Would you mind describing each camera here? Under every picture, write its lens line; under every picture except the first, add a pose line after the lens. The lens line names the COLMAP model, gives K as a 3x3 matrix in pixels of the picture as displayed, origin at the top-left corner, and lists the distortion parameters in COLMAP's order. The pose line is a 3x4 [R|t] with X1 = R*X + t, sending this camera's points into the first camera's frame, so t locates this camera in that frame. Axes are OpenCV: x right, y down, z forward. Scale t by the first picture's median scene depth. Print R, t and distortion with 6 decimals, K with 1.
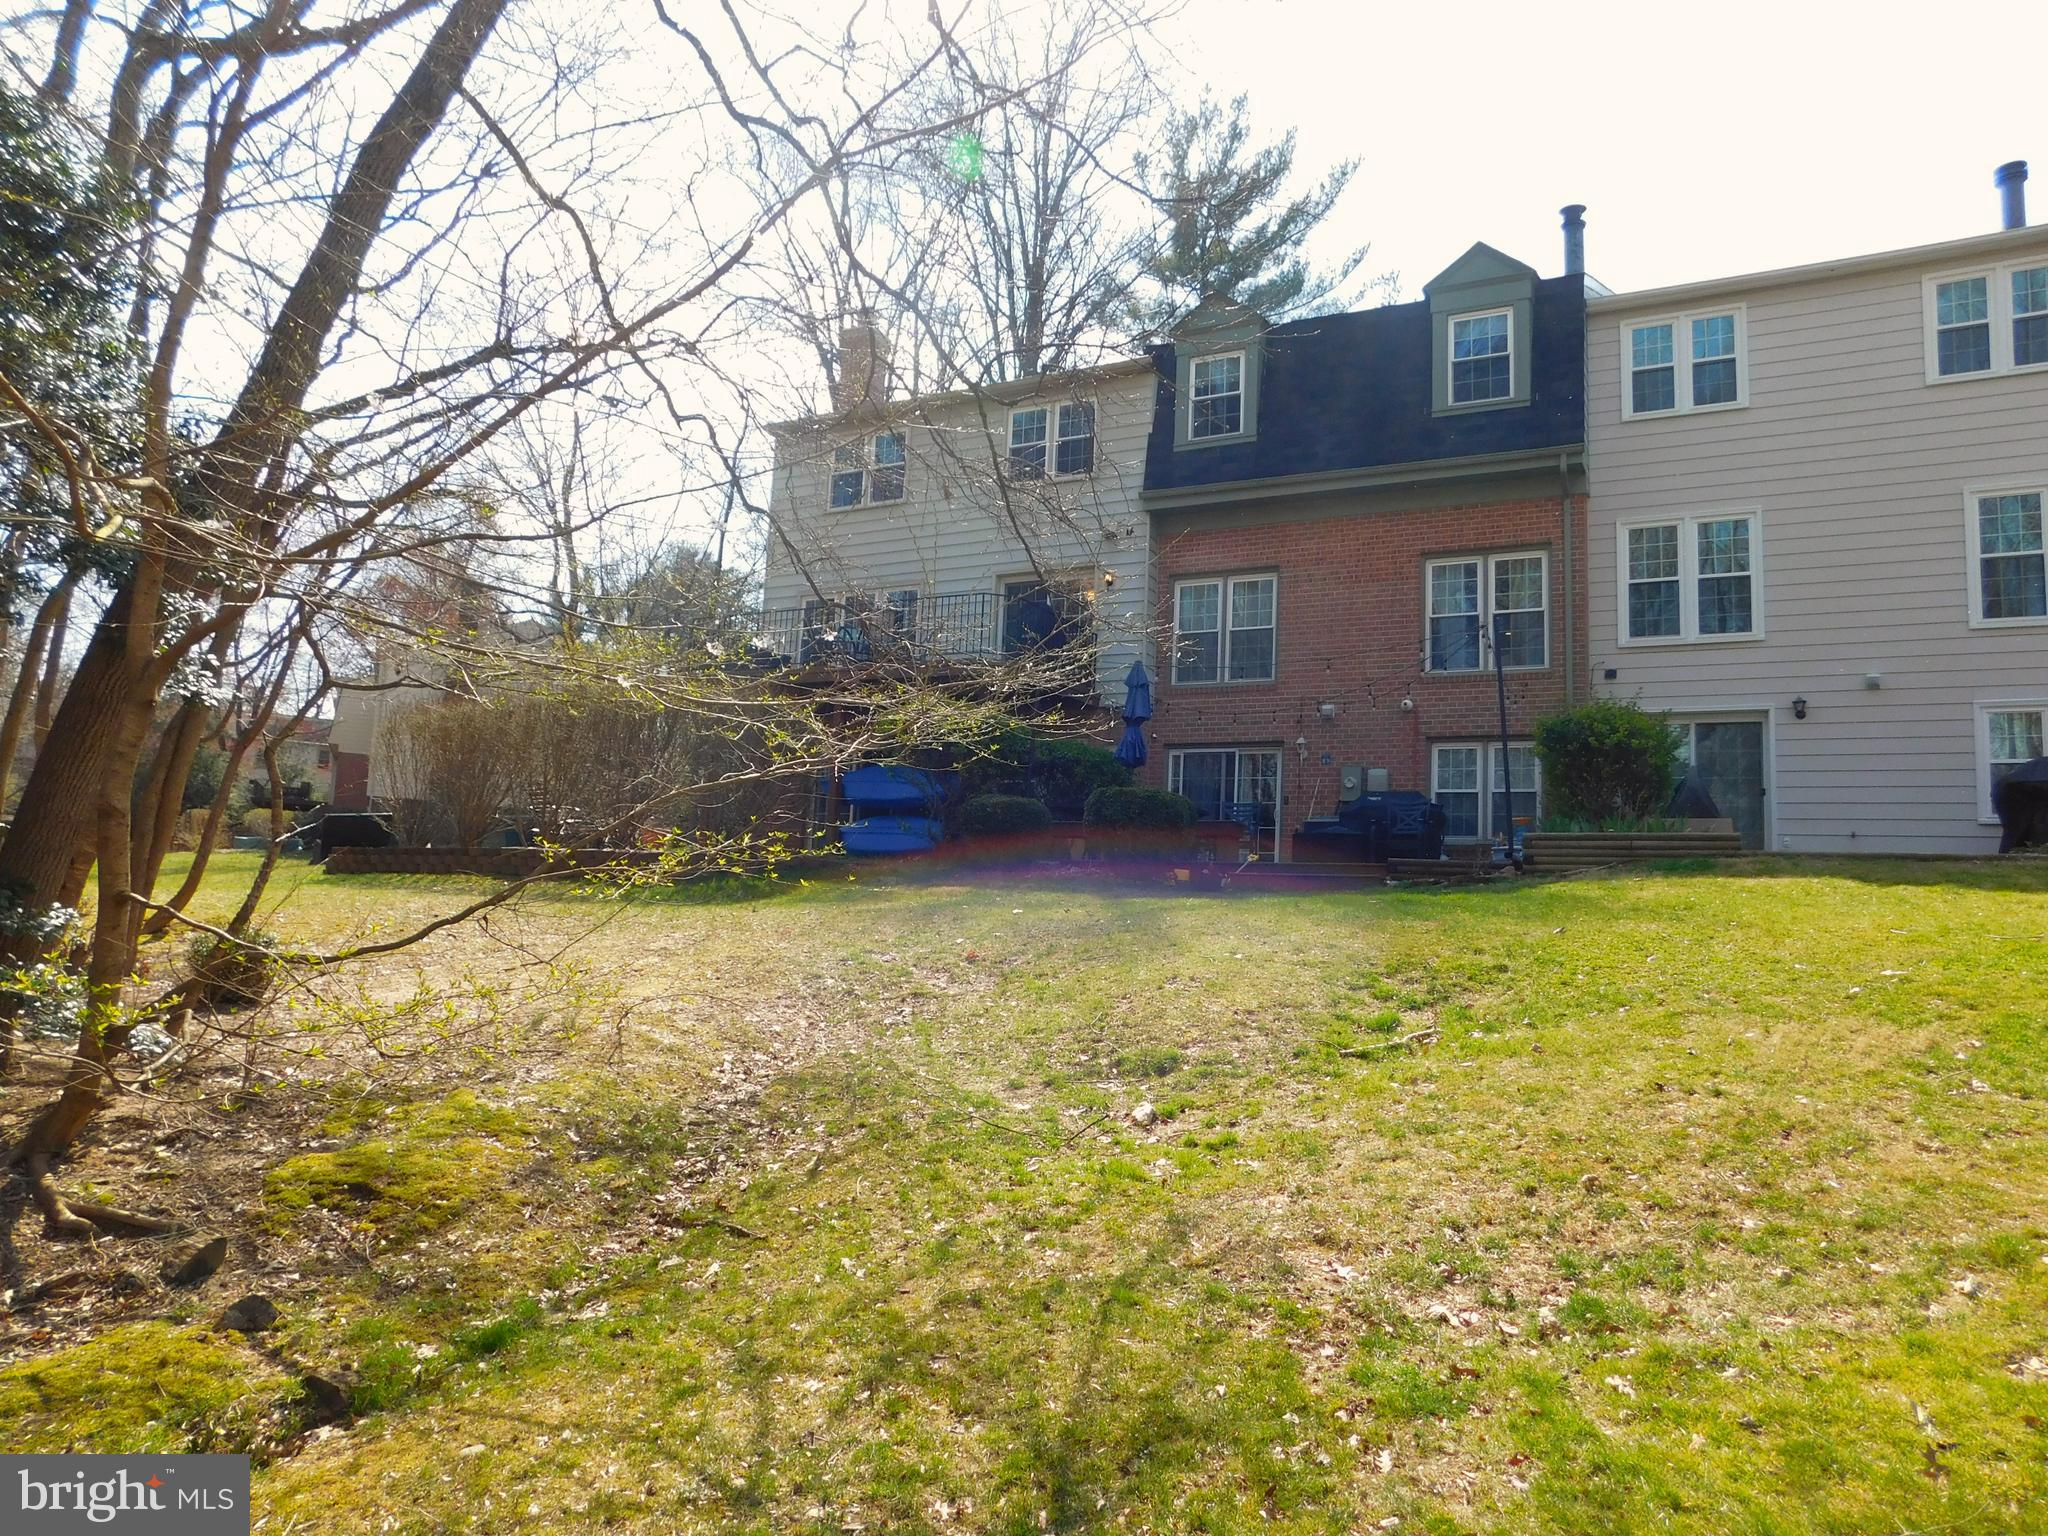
lens RADIAL K [[1367.9, 0, 1026.4], [0, 1367.9, 761.6], [0, 0, 1]] dist [0.006196, 0.001354]
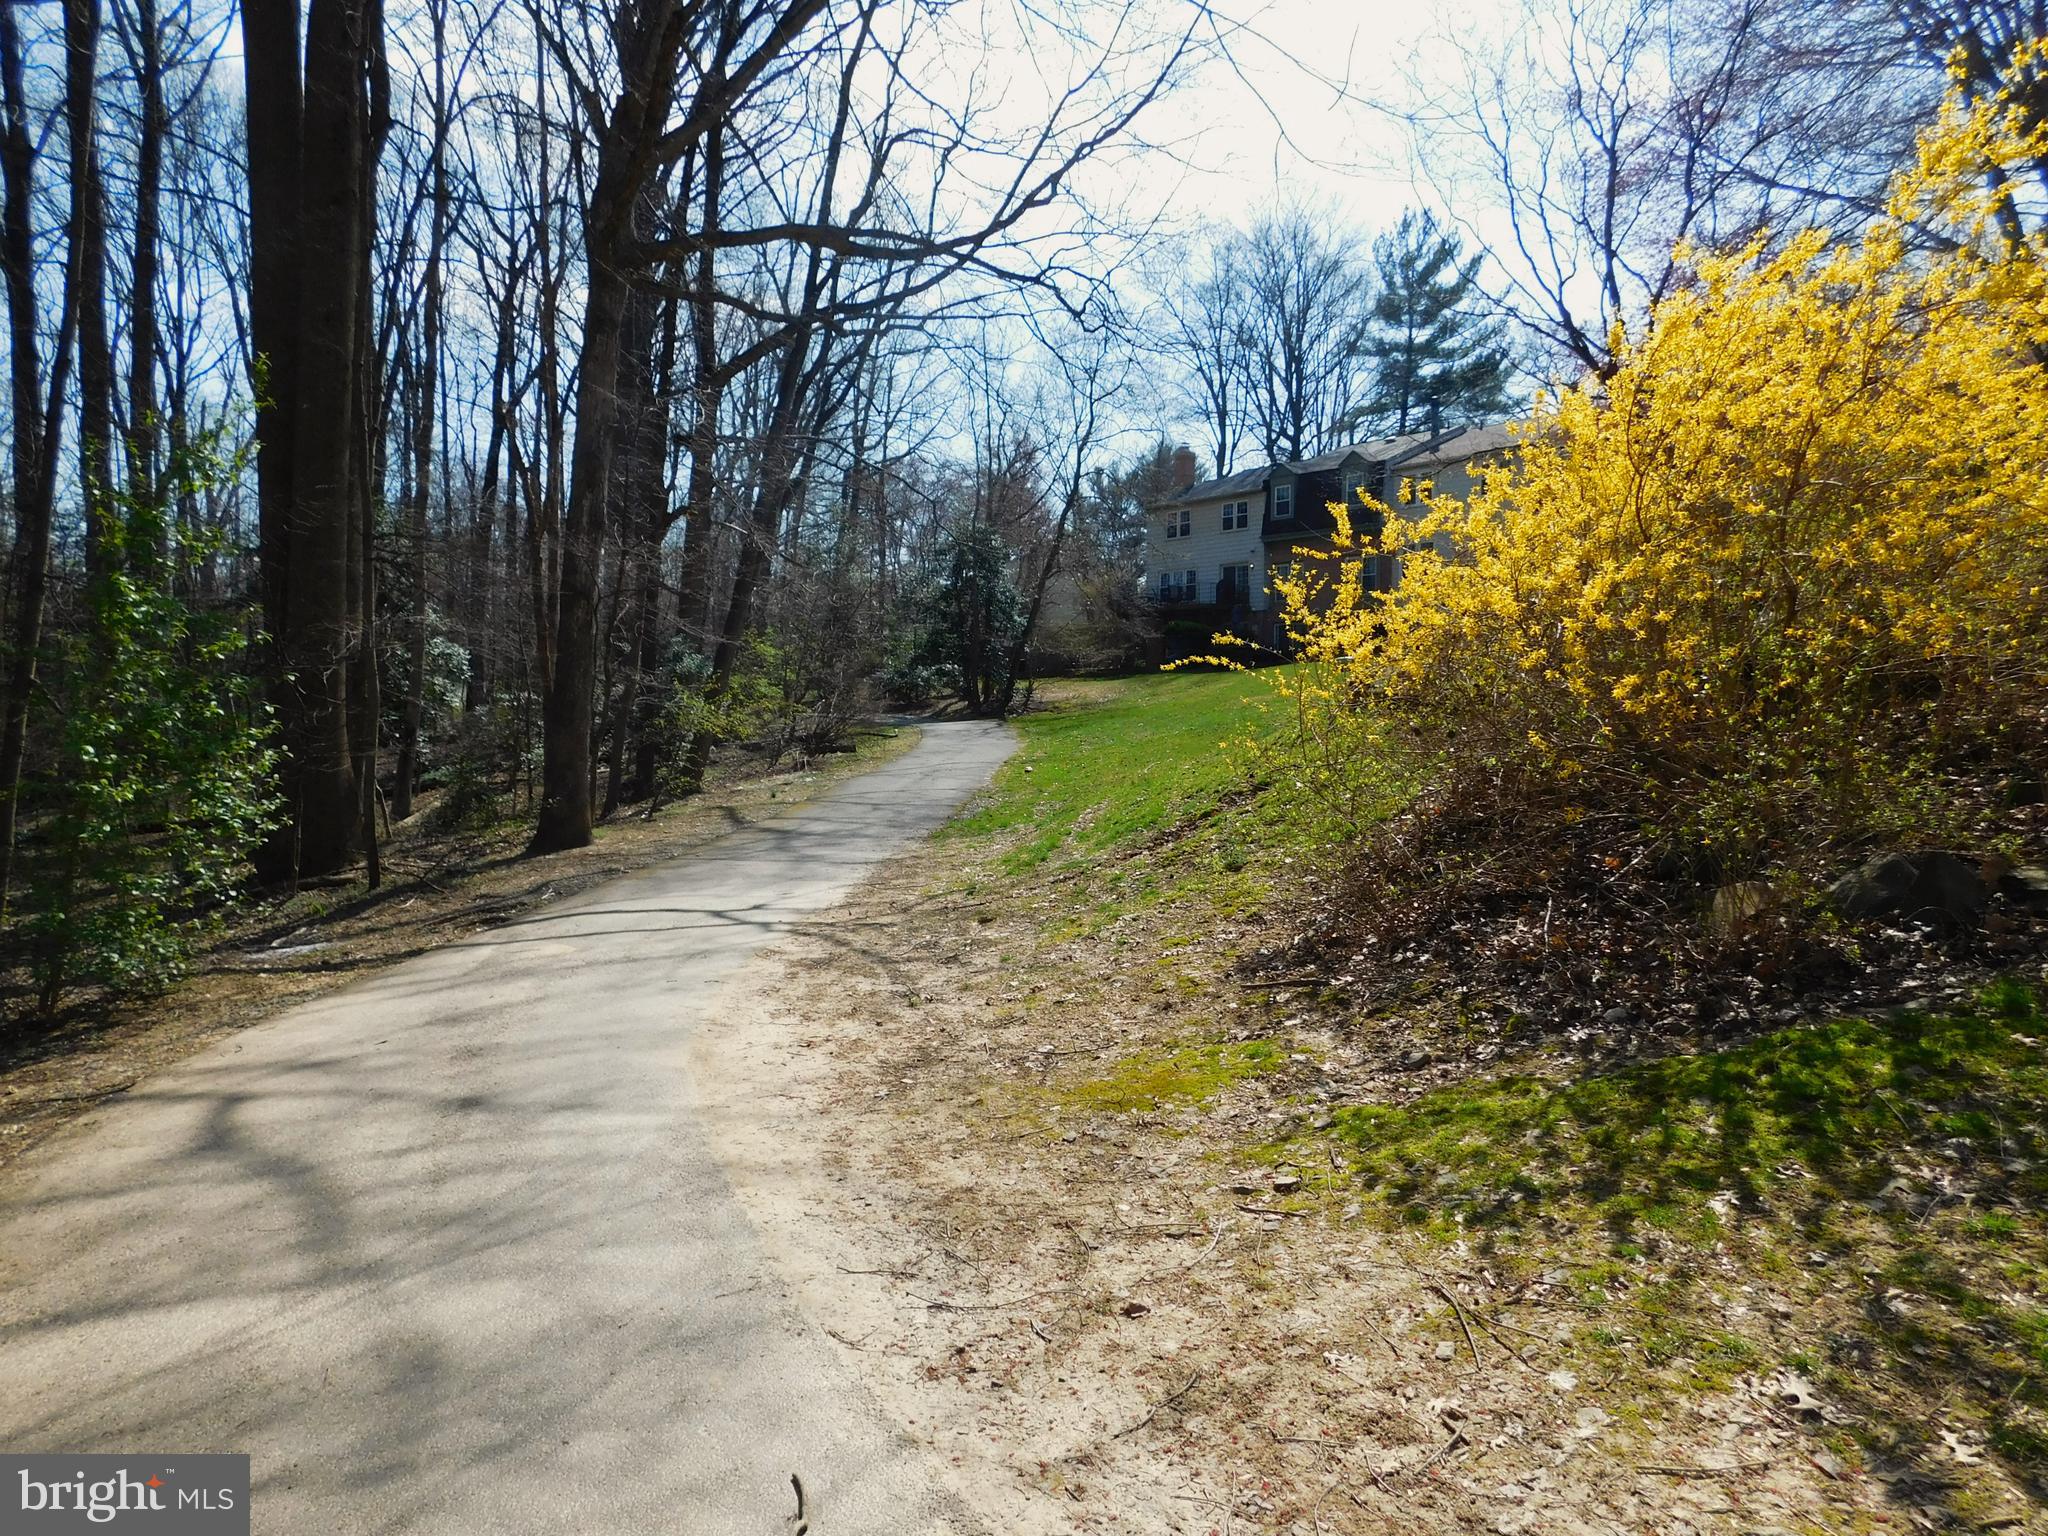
lens RADIAL K [[1367.9, 0, 1024.2], [0, 1367.9, 763.8], [0, 0, 1]] dist [0.006196, 0.001354]
pose [[0.924440, -0.038334, -0.379397, 0.631759], [0.089413, 0.988987, 0.117939, -0.098819], [0.370697, -0.142951, 0.917687, -1.703770]]
